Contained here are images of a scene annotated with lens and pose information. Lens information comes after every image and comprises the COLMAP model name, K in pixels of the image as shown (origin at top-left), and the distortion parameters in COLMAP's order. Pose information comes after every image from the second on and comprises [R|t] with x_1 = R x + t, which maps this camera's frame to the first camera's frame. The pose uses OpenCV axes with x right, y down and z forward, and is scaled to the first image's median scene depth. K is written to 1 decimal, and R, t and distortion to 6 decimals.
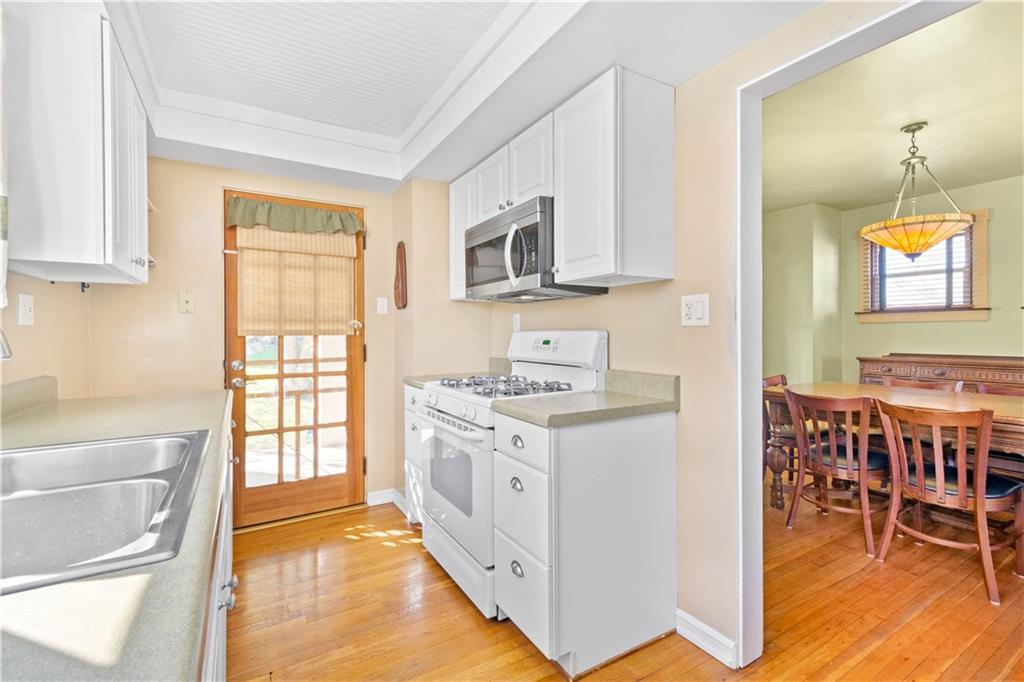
lens RADIAL K [[449.0, 0, 504.3], [0, 449.0, 338.8], [0, 0, 1]] dist [0.002455, 0.000226]
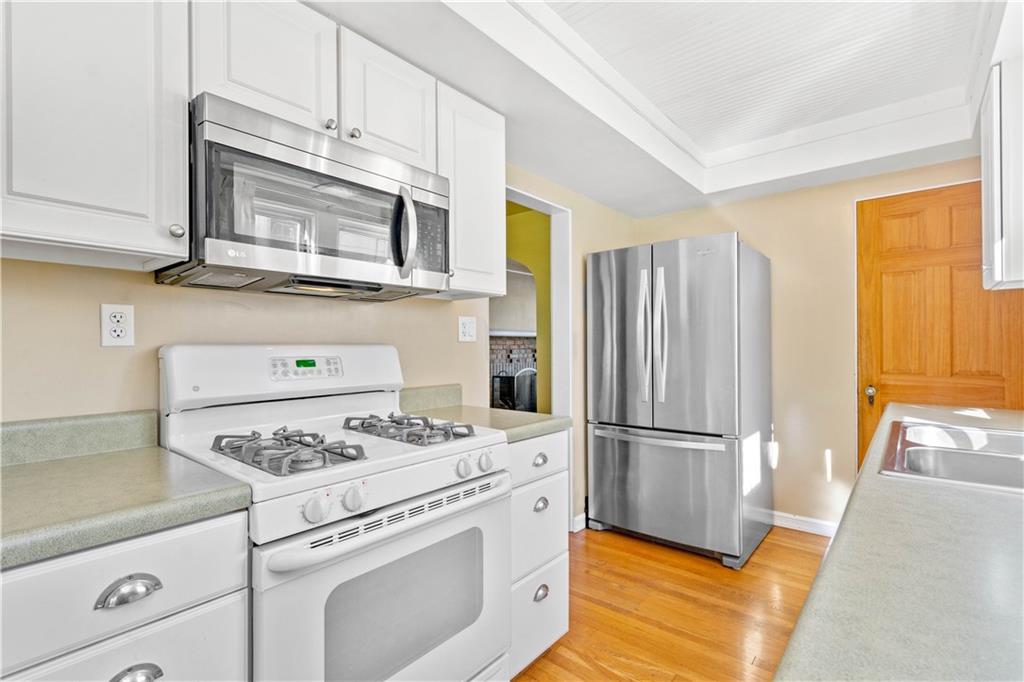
lens RADIAL K [[470.3, 0, 513.2], [0, 470.3, 348.9], [0, 0, 1]] dist [0.001781, 0.000107]
pose [[-0.336814, -0.001891, 0.941569, -0.751187], [0.018911, 0.999783, 0.008773, -0.014897], [-0.941381, 0.020761, -0.336705, 1.160450]]
